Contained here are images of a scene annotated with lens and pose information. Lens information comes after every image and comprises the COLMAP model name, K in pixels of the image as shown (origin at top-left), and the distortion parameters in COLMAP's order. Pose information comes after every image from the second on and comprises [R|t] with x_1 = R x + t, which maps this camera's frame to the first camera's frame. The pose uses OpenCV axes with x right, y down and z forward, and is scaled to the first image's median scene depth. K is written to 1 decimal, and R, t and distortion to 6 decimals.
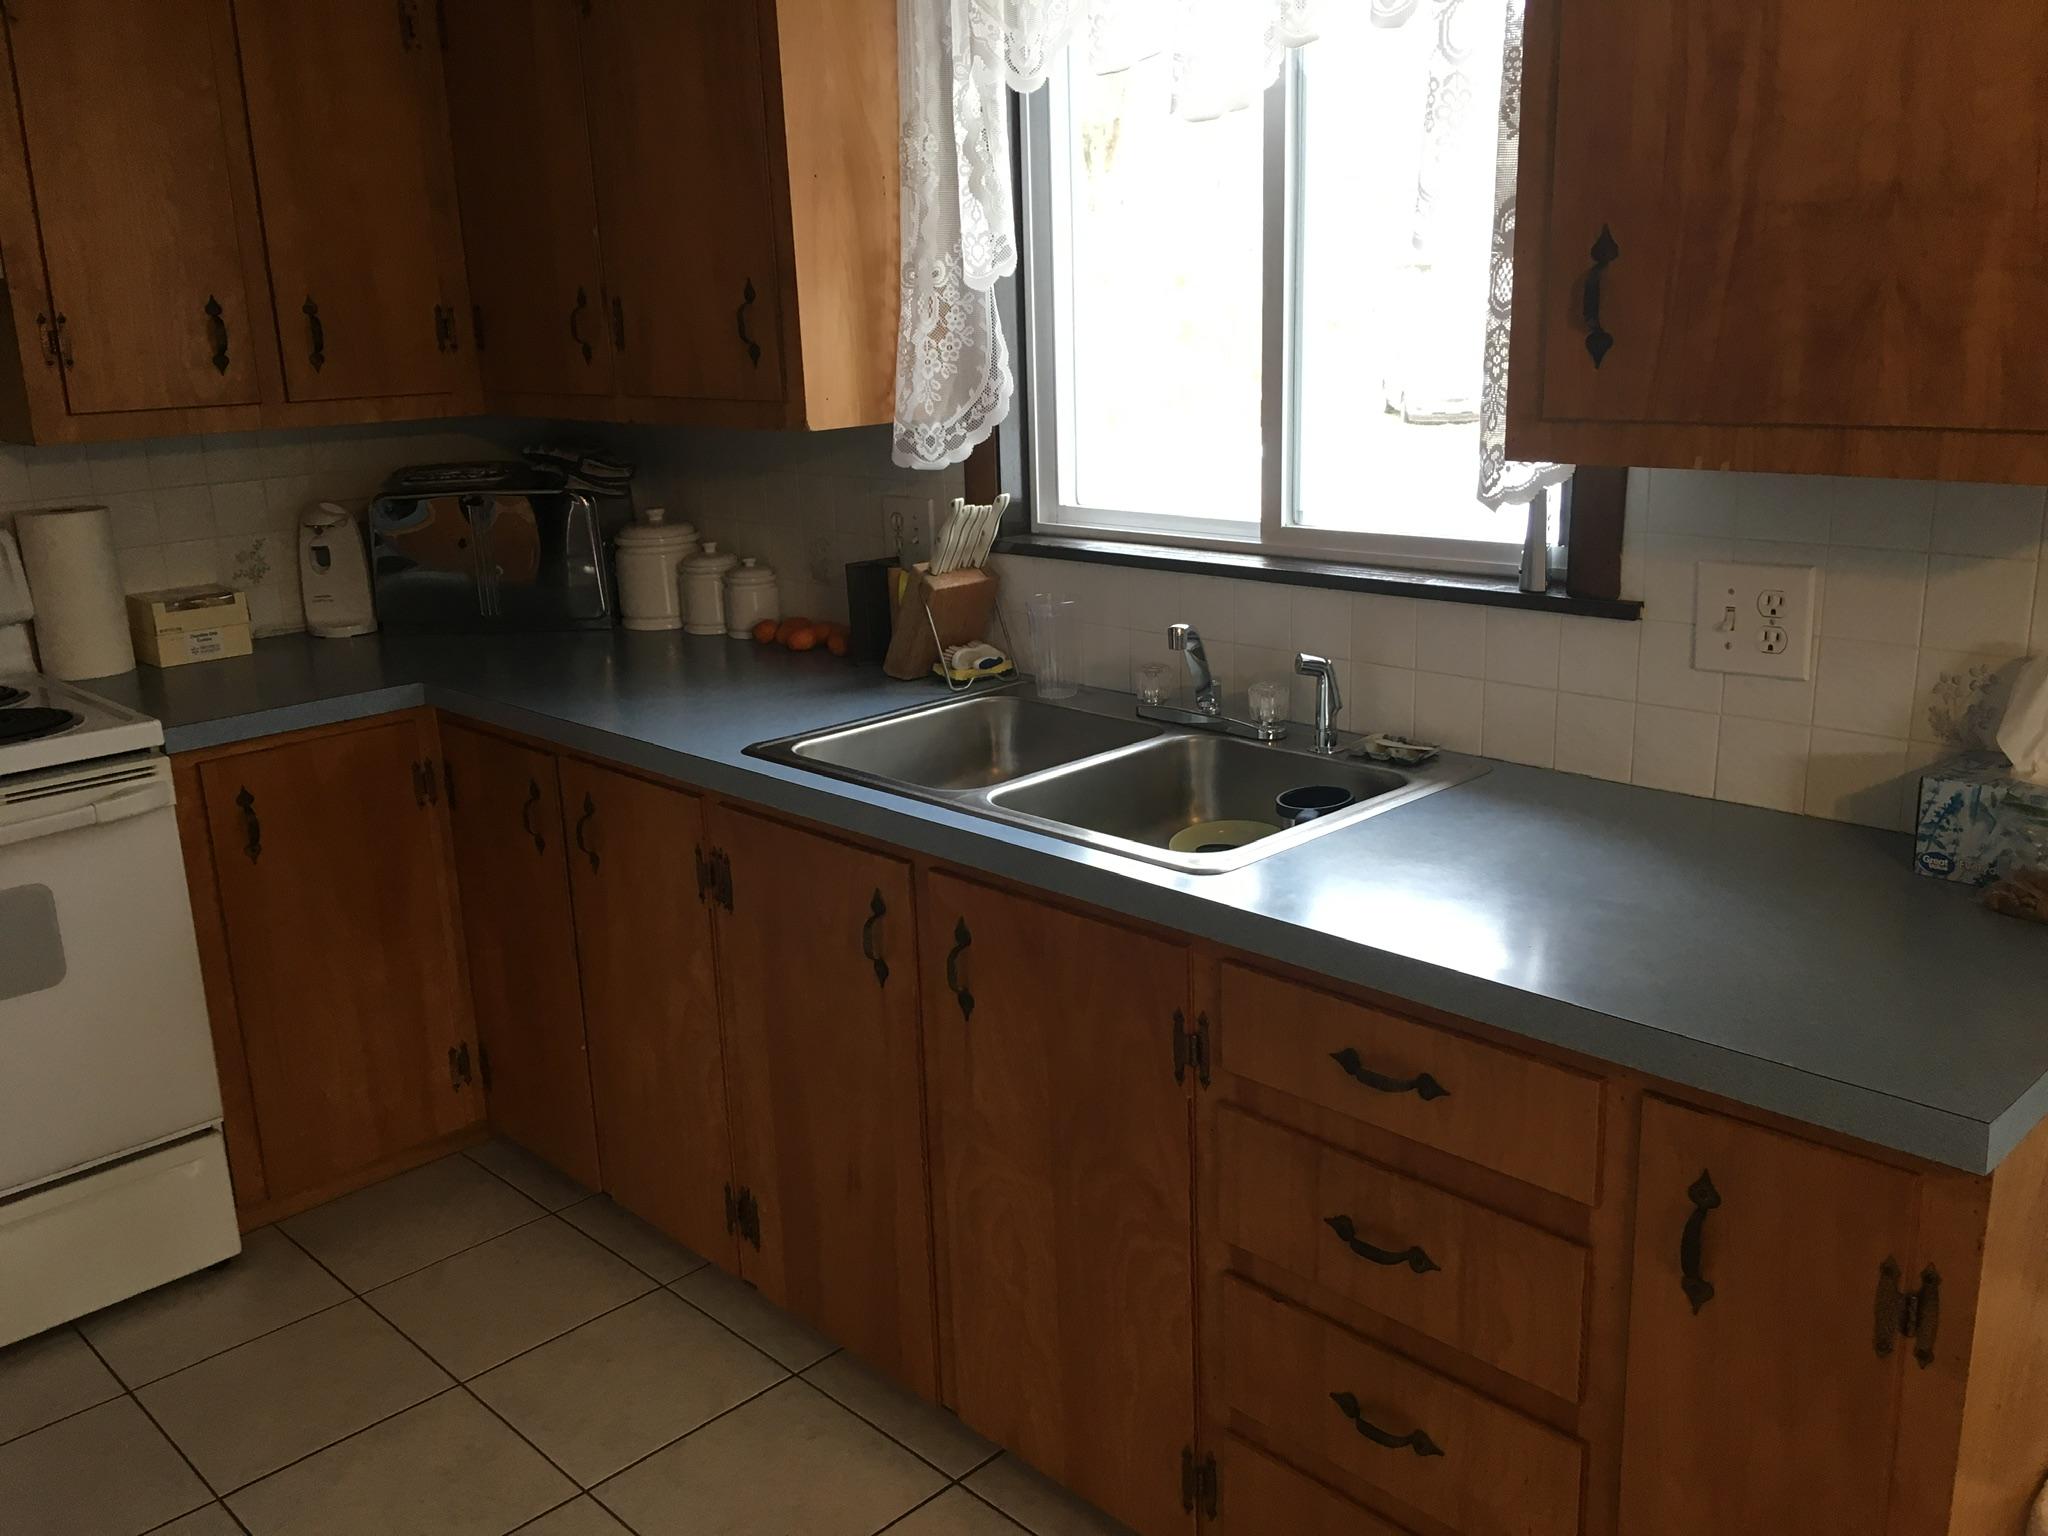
lens RADIAL K [[1750.4, 0, 1003.7], [0, 1750.4, 757.9], [0, 0, 1]] dist [0.067077, -0.085867]
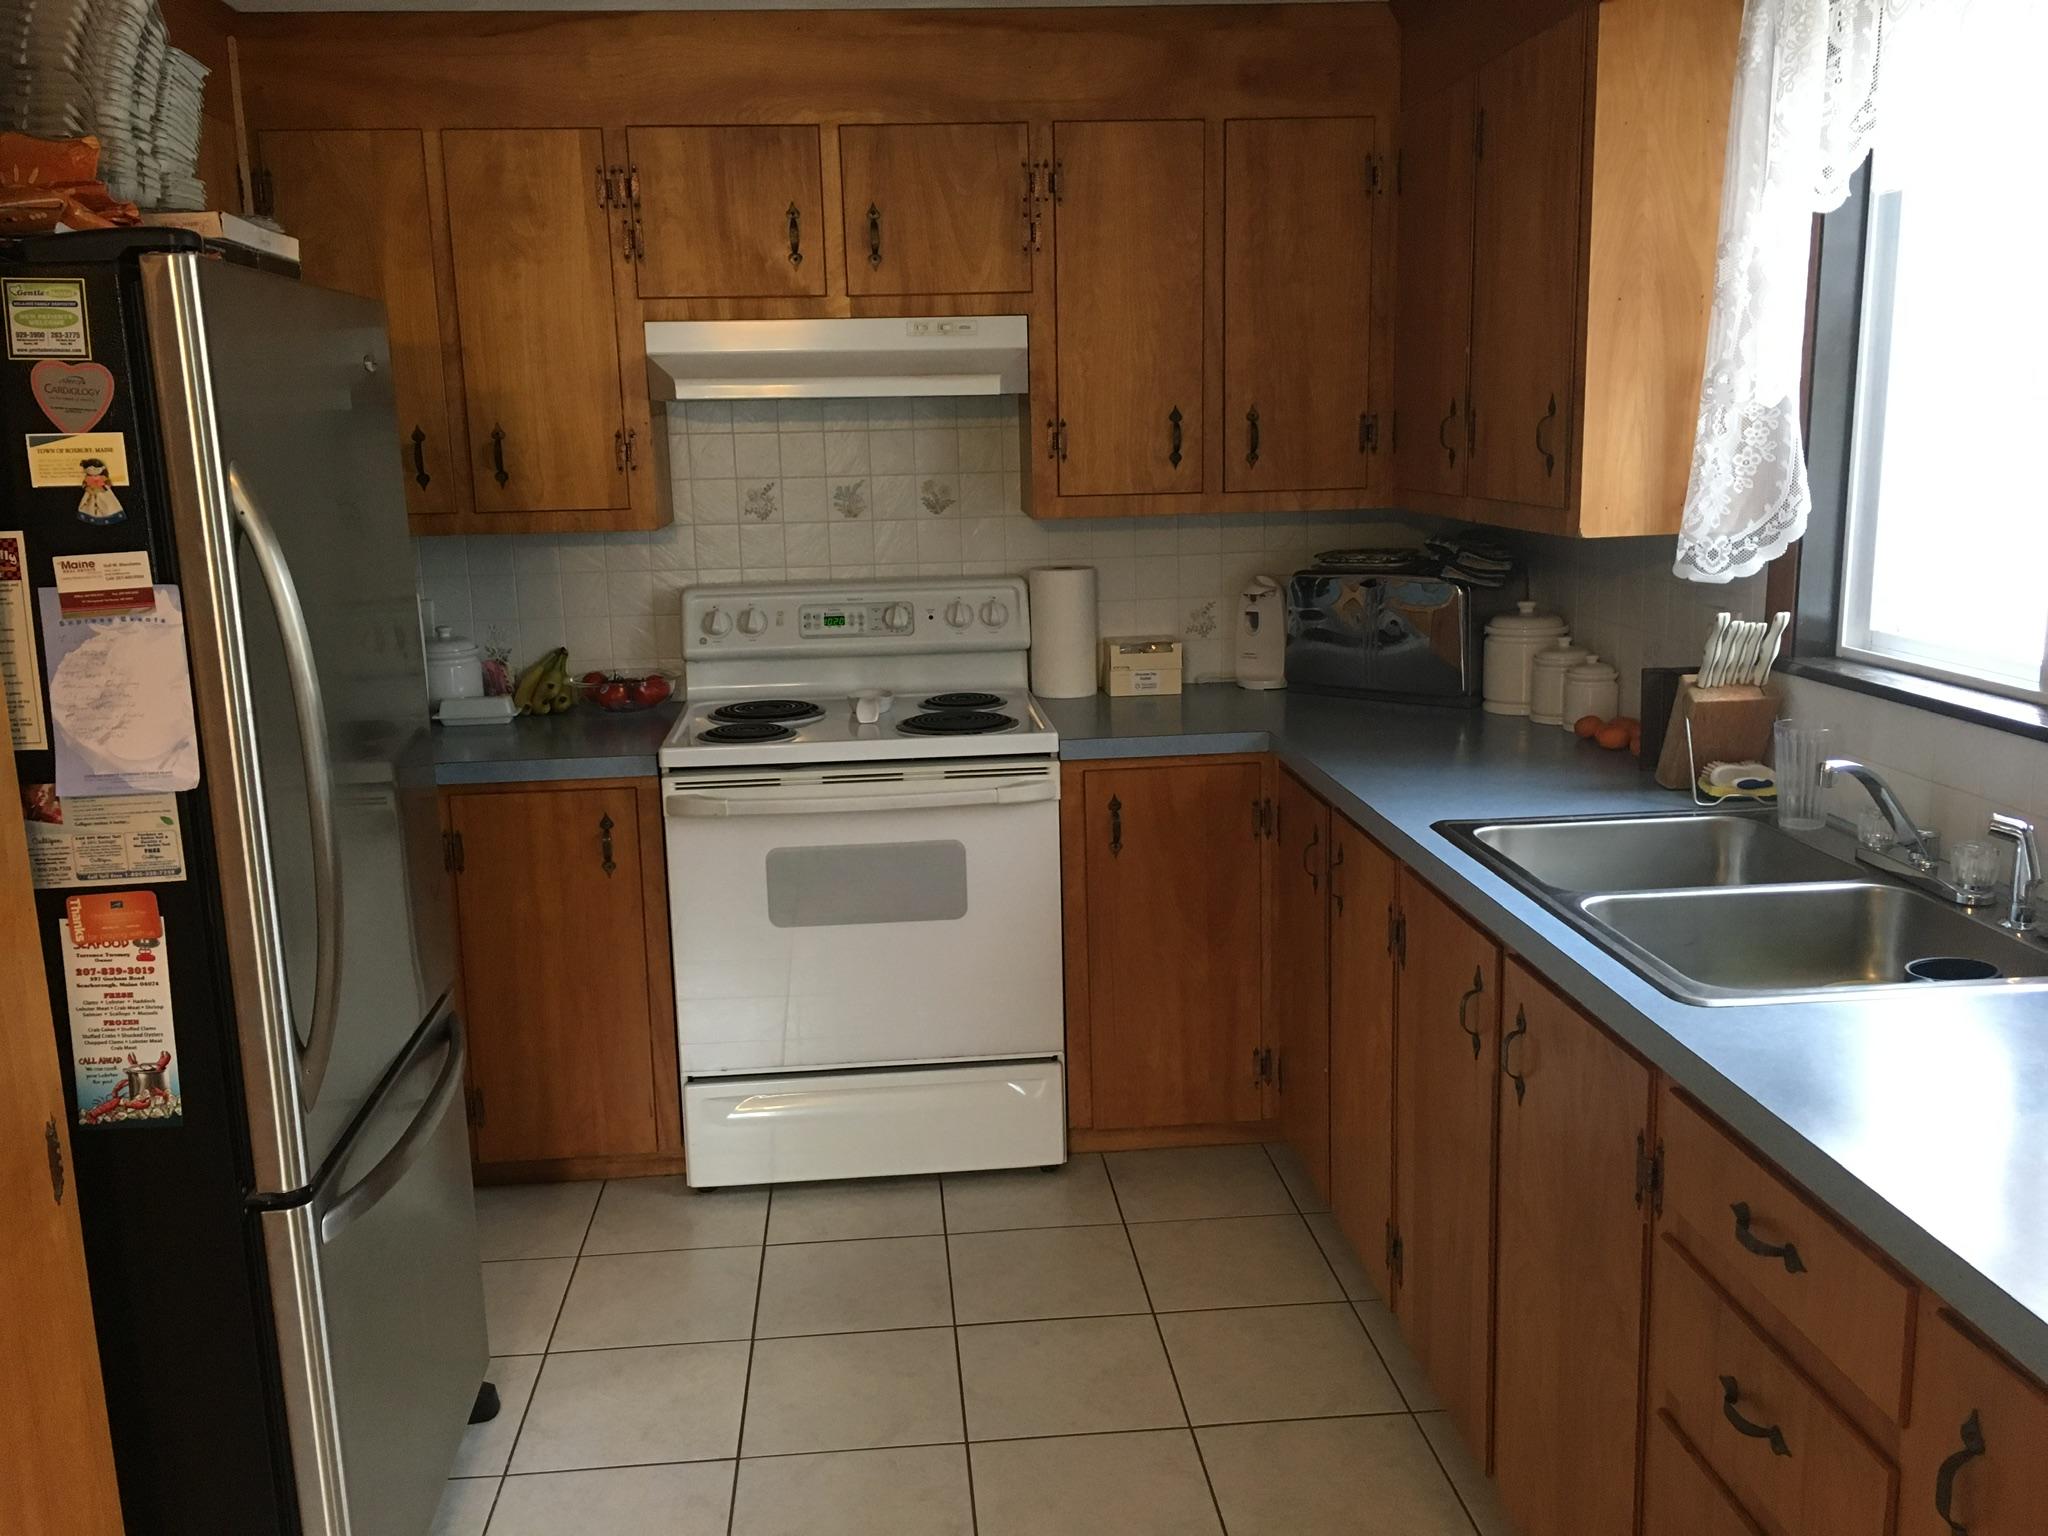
lens RADIAL K [[1750.4, 0, 1006.0], [0, 1750.4, 754.8], [0, 0, 1]] dist [0.067077, -0.085867]
pose [[0.770998, 0.135430, -0.622270, 0.294100], [-0.163465, 0.986474, 0.012161, -0.015060], [0.615500, 0.092344, 0.782708, -0.022568]]
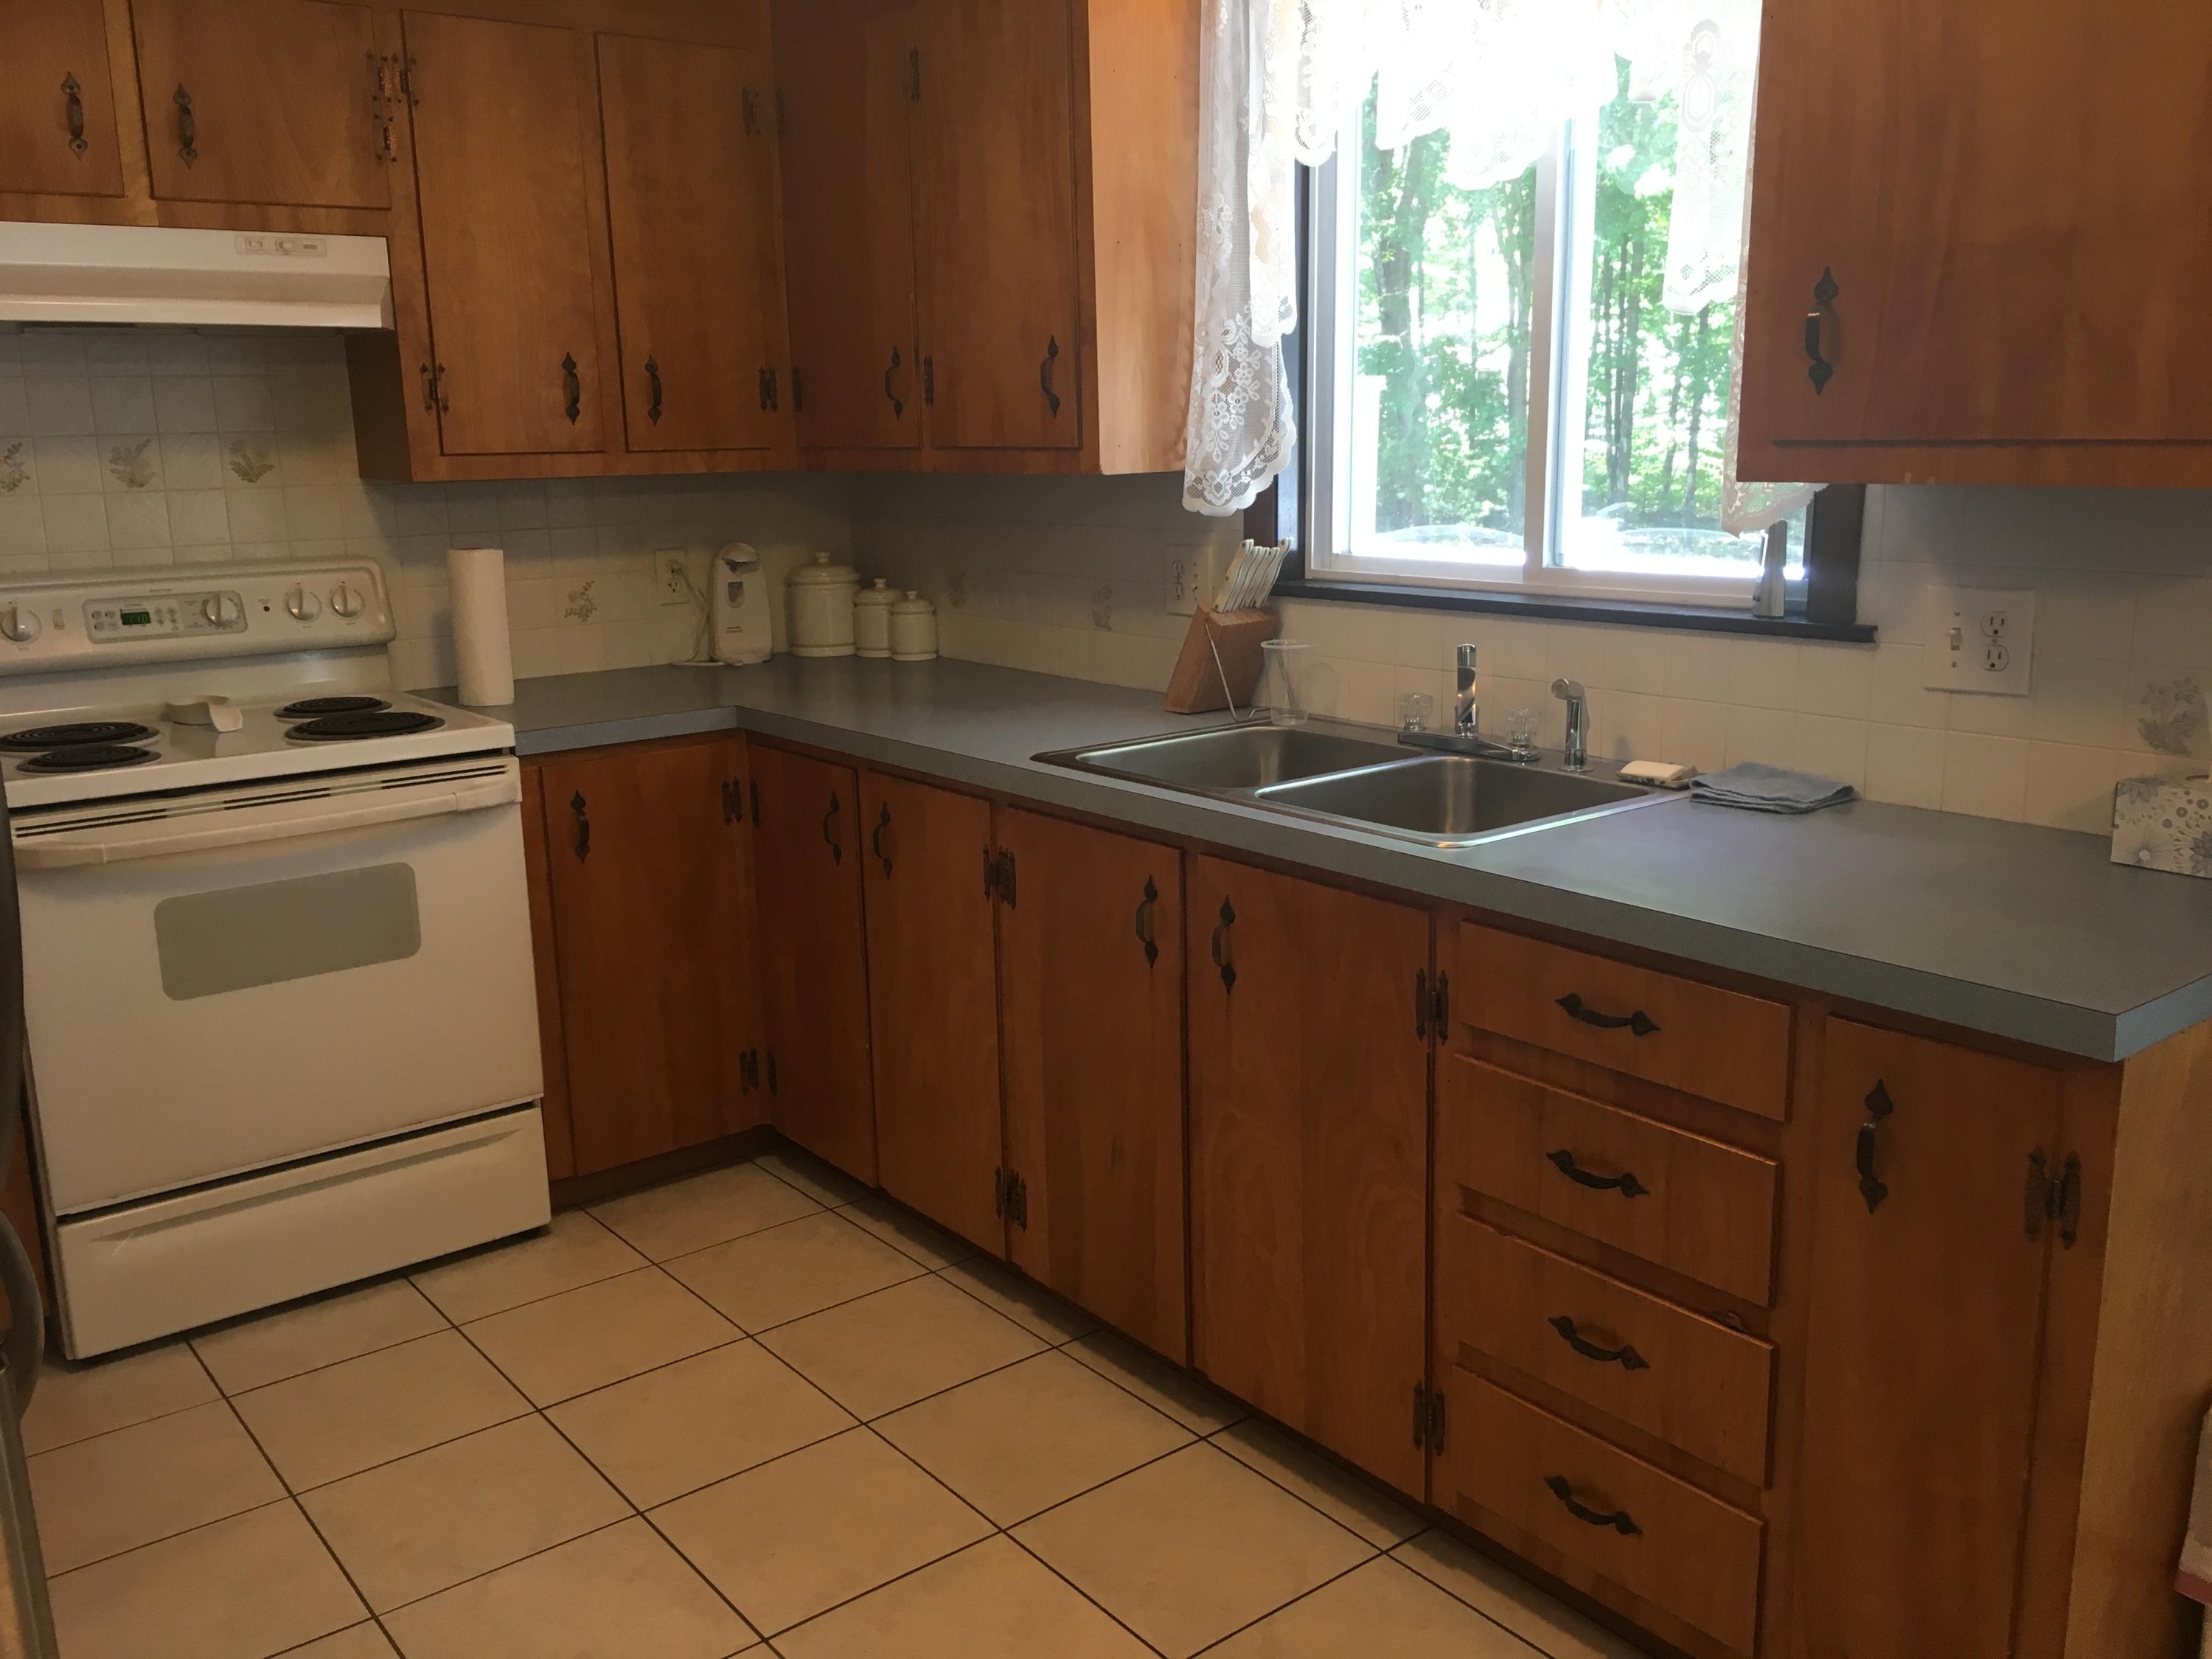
lens RADIAL K [[1890.5, 0, 1083.3], [0, 1890.5, 823.8], [0, 0, 1]] dist [0.067077, -0.085867]
pose [[0.994281, 0.036205, -0.100474, 0.003048], [-0.040668, 0.998259, -0.042729, 0.078393], [0.098752, 0.046571, 0.994022, -0.151822]]
